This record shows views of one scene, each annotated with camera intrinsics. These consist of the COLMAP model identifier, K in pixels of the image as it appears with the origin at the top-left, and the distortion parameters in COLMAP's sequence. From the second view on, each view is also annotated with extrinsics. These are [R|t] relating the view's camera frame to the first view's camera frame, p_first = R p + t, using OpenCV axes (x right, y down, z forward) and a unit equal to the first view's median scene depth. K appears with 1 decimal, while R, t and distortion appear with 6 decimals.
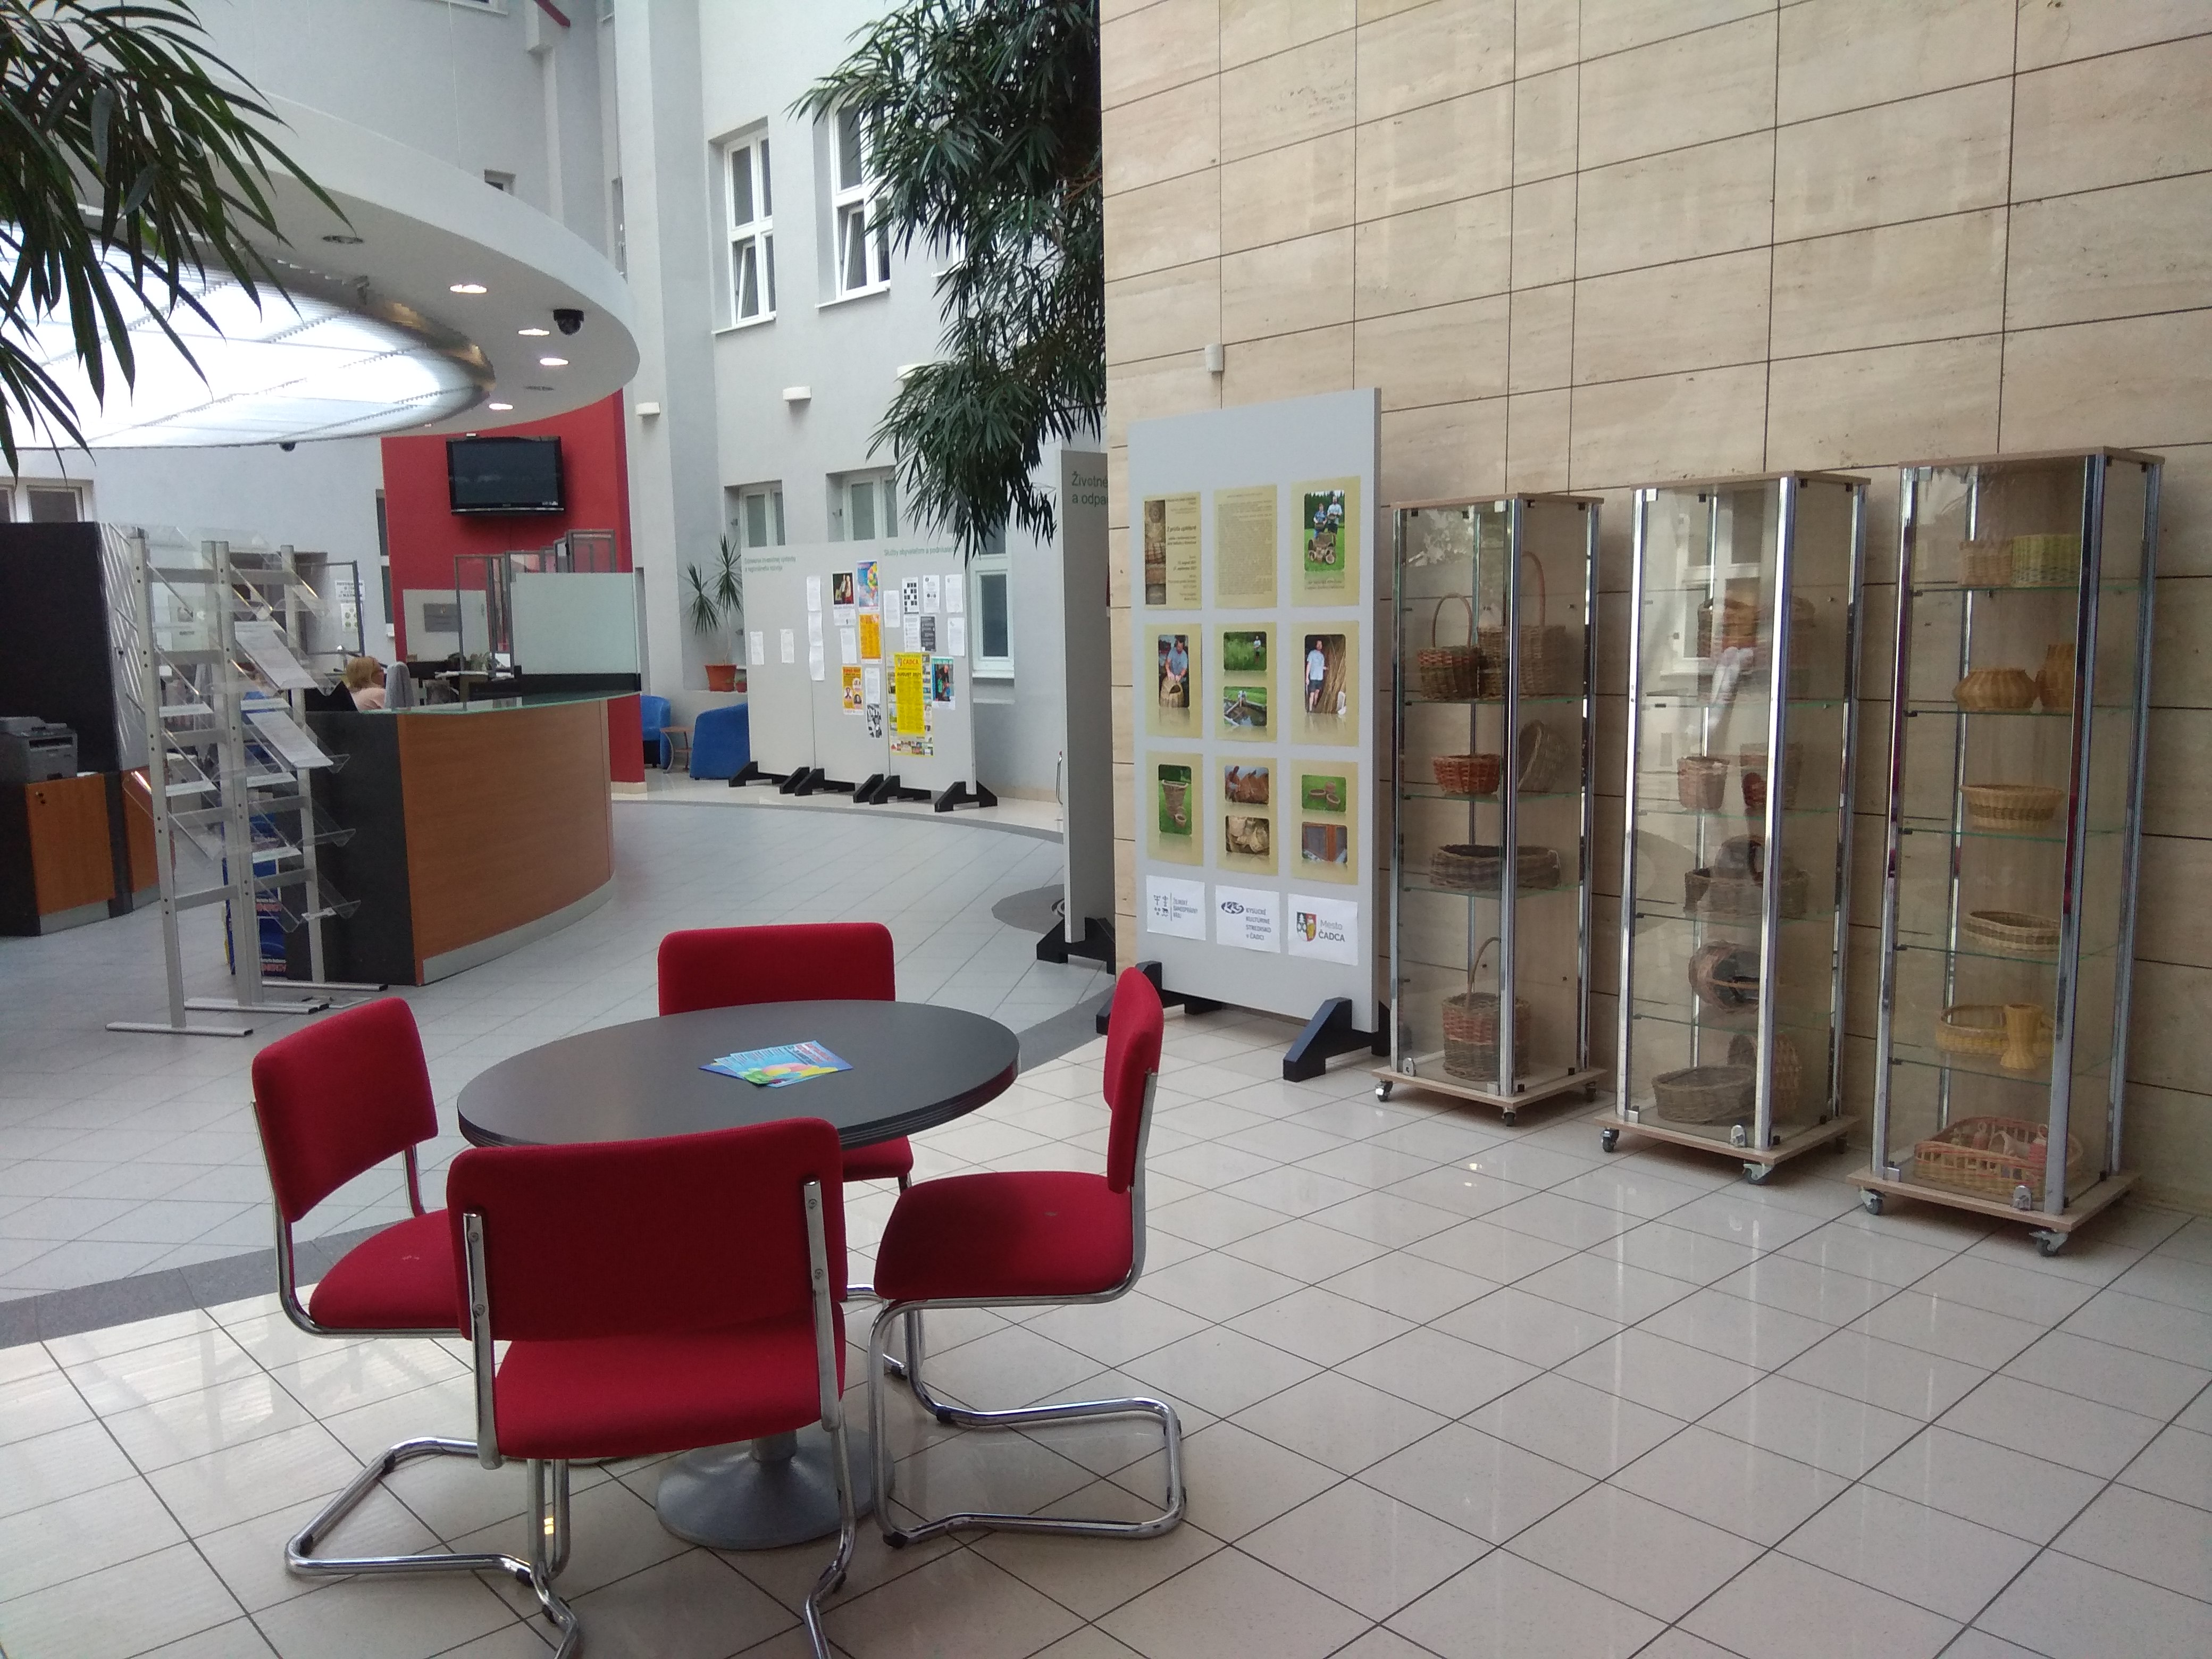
lens RADIAL K [[1680.5, 0, 1107.1], [0, 1680.5, 853.1], [0, 0, 1]] dist [0.081535, -0.125304]
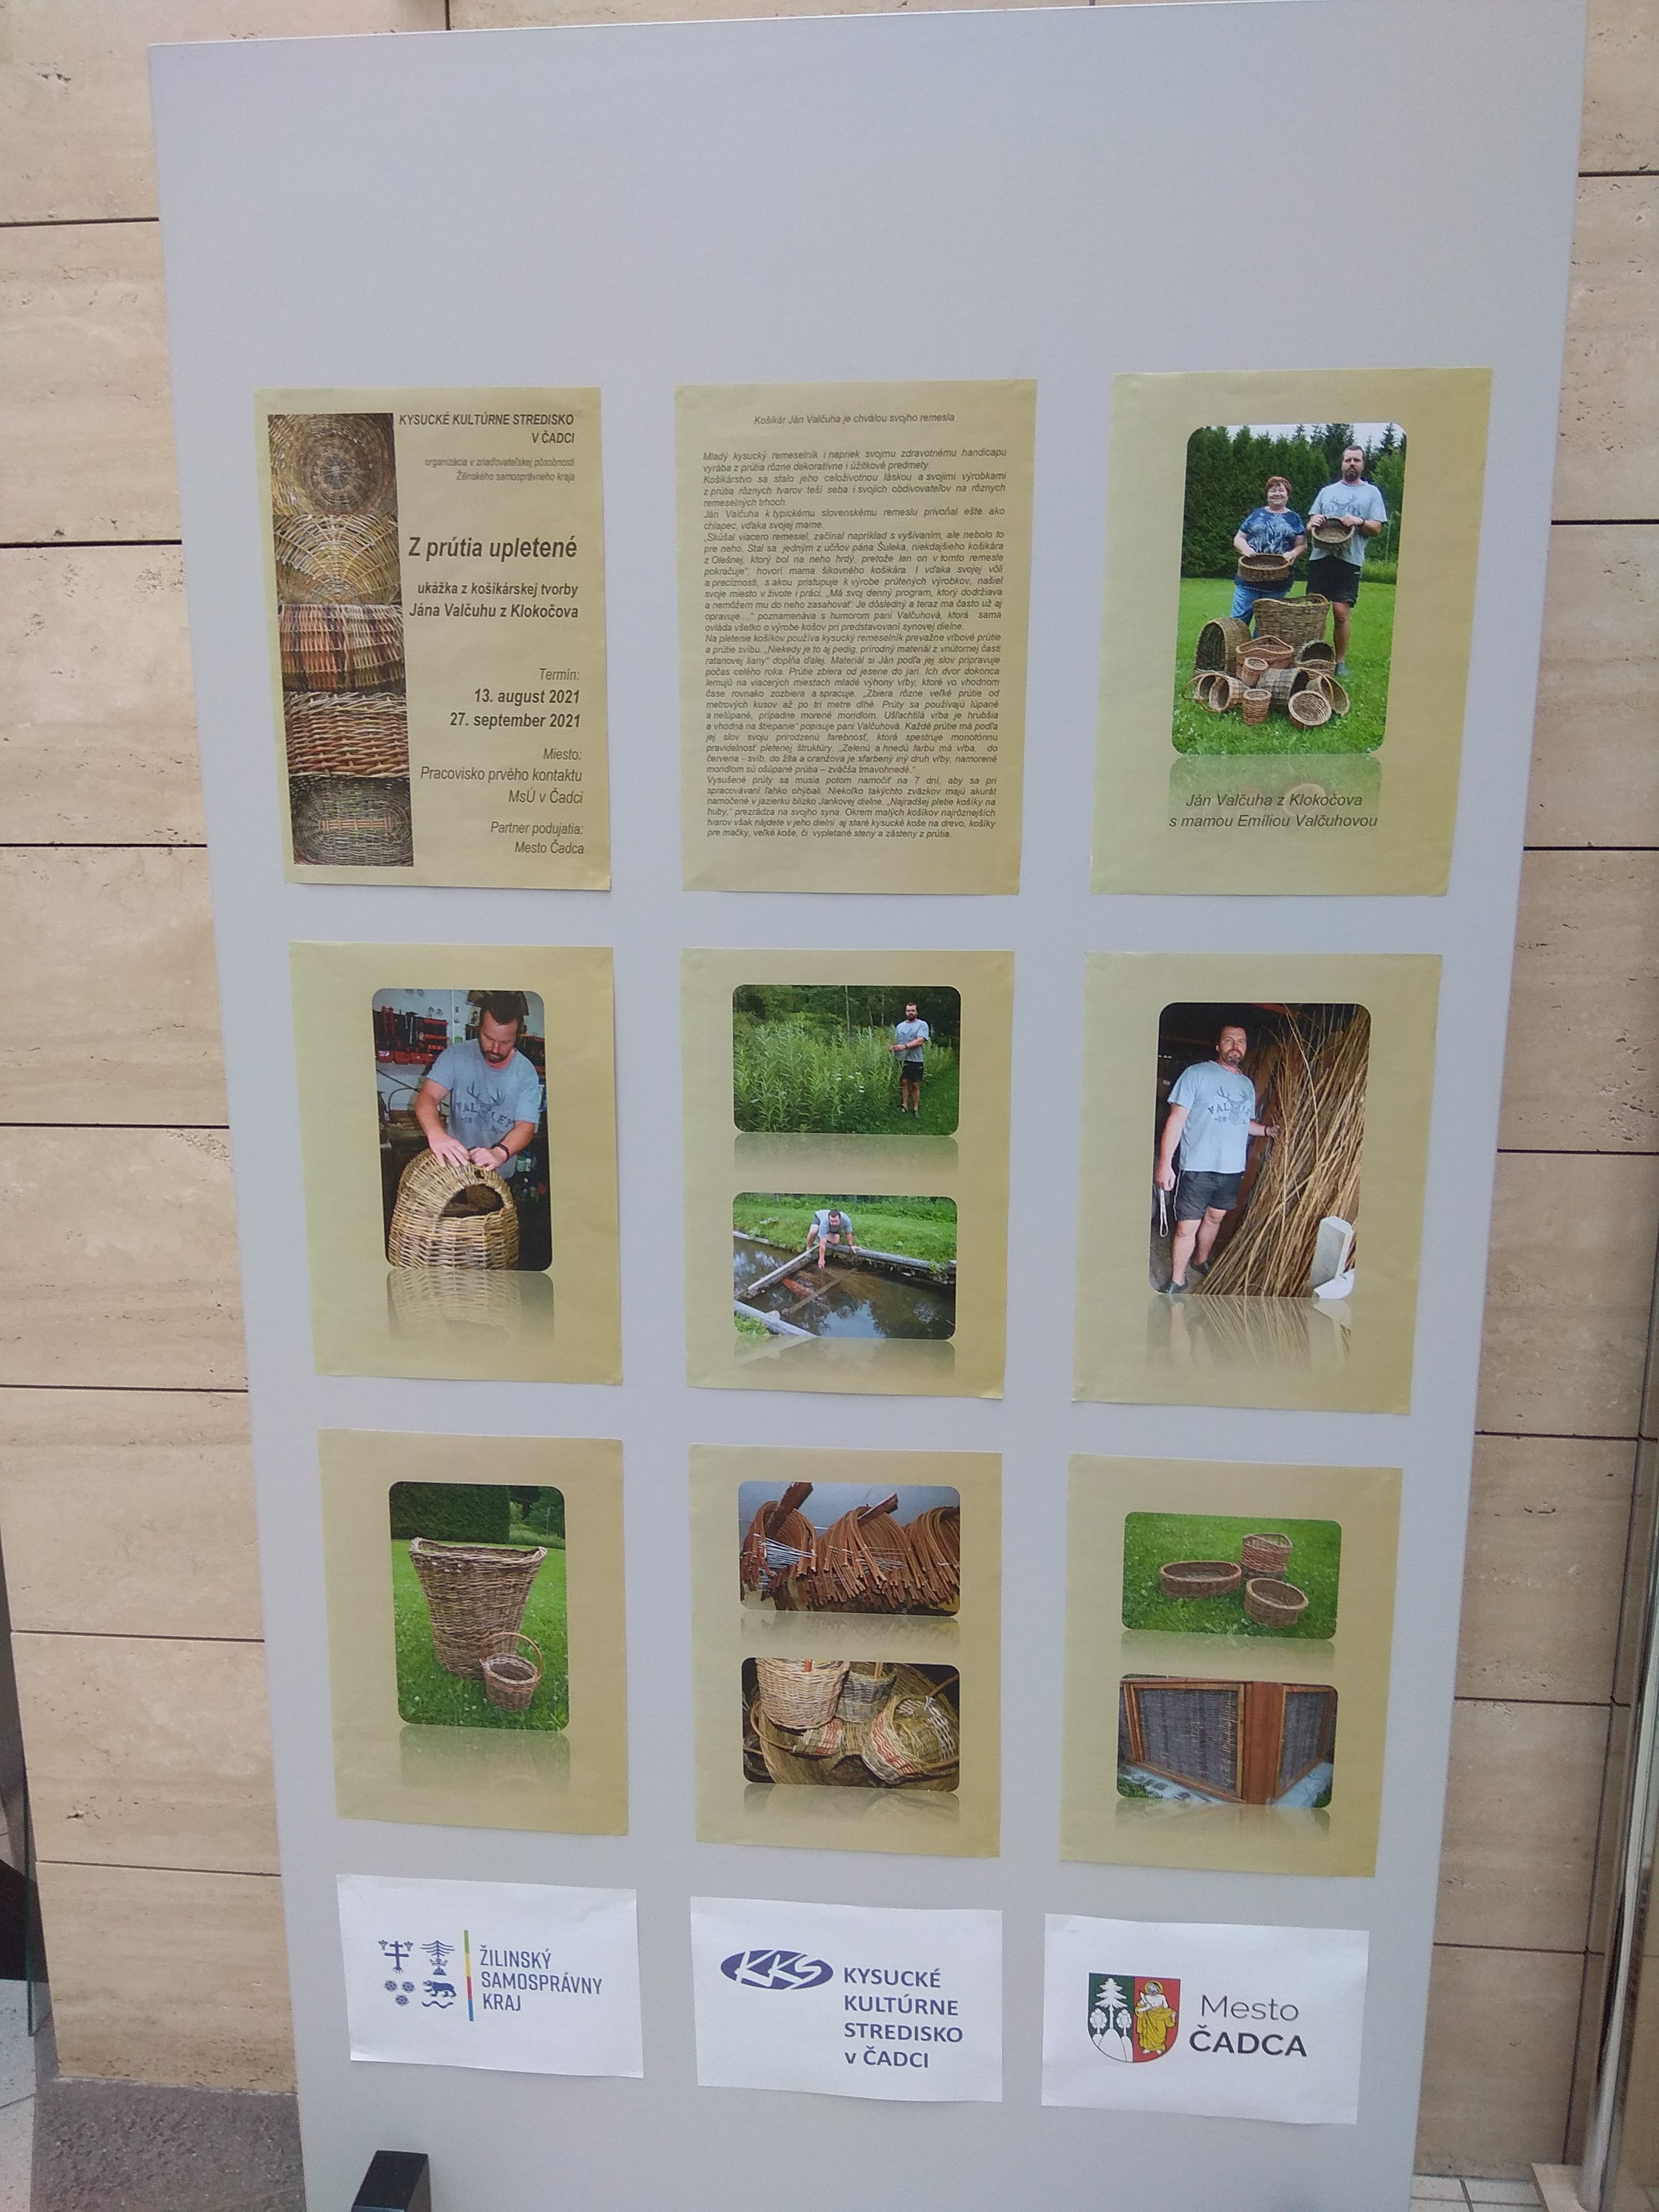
lens RADIAL K [[1725.1, 0, 829.5], [0, 1725.1, 1106.0], [0, 0, 1]] dist [0.120375, -0.210344]
pose [[0.748544, -0.121392, 0.651879, -0.092919], [0.079425, 0.992436, 0.093608, -0.139953], [-0.658312, -0.018295, 0.752523, 0.817321]]
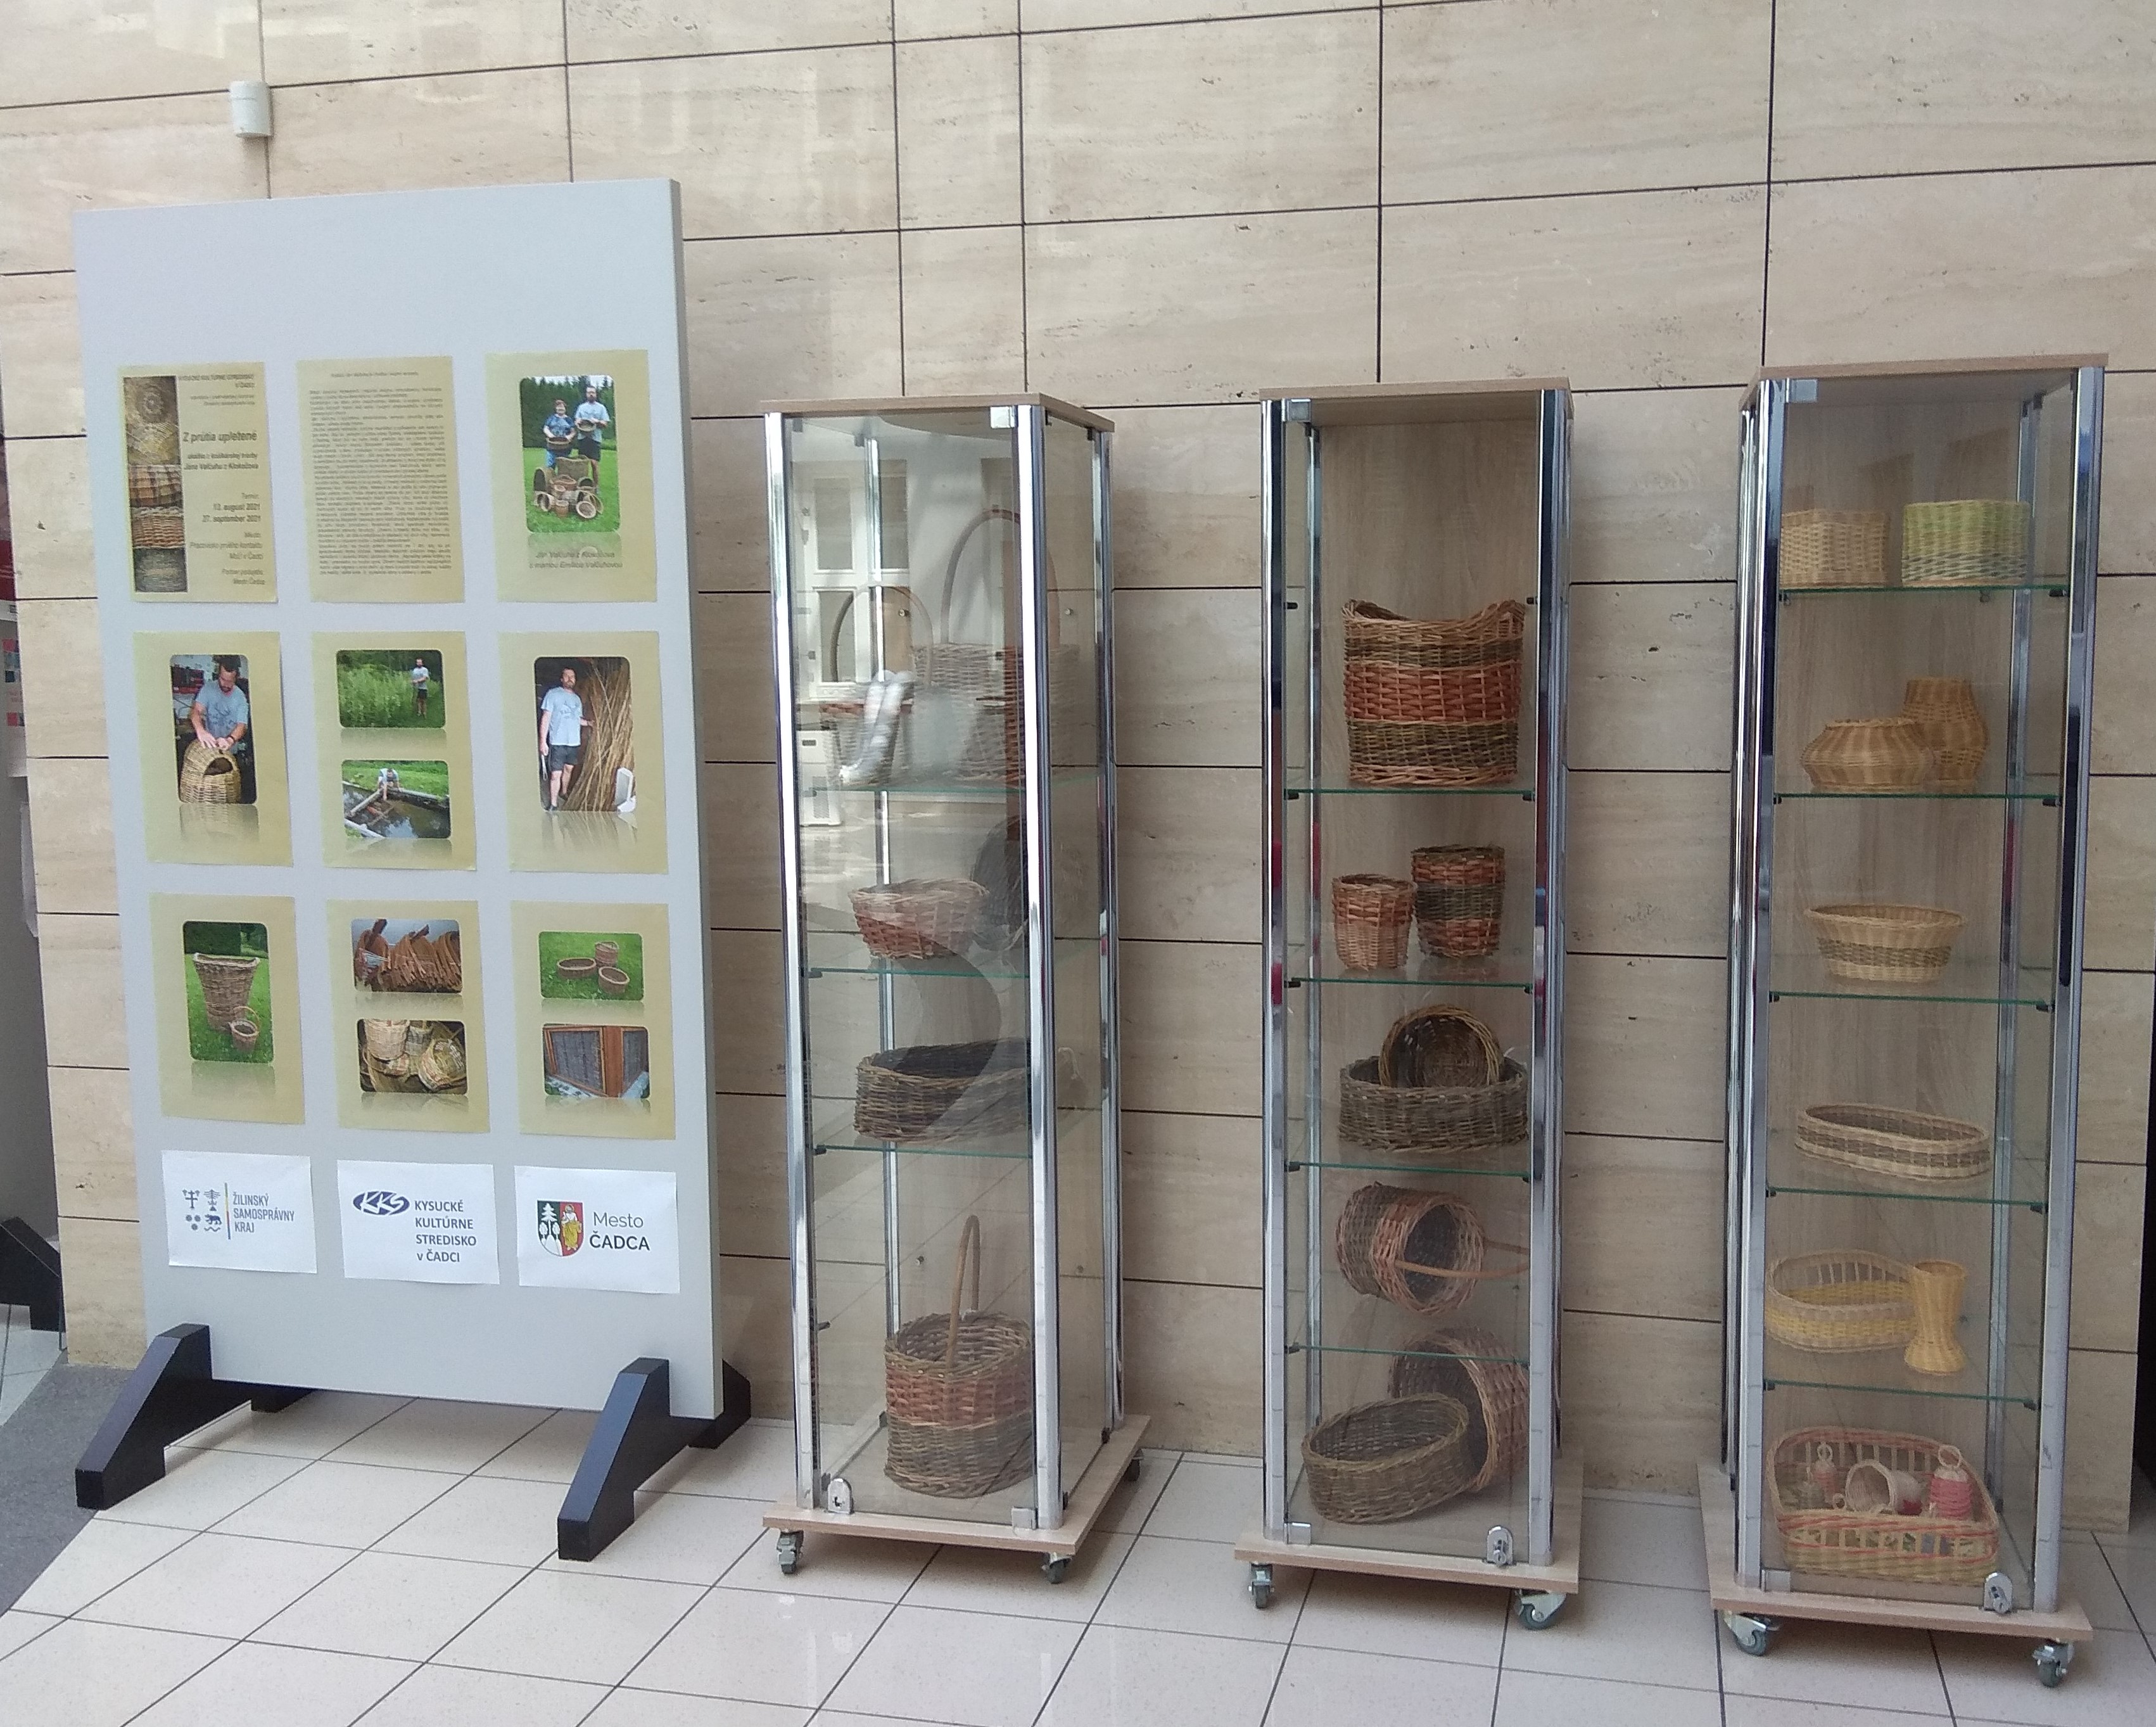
lens RADIAL K [[2022.4, 0, 1183.8], [0, 2022.4, 850.0], [0, 0, 1]] dist [0.150905, -0.276301]
pose [[0.826769, -0.051123, 0.560214, -0.067729], [0.069671, 0.997500, -0.011794, -0.049944], [-0.558211, 0.048782, 0.828264, 0.375972]]
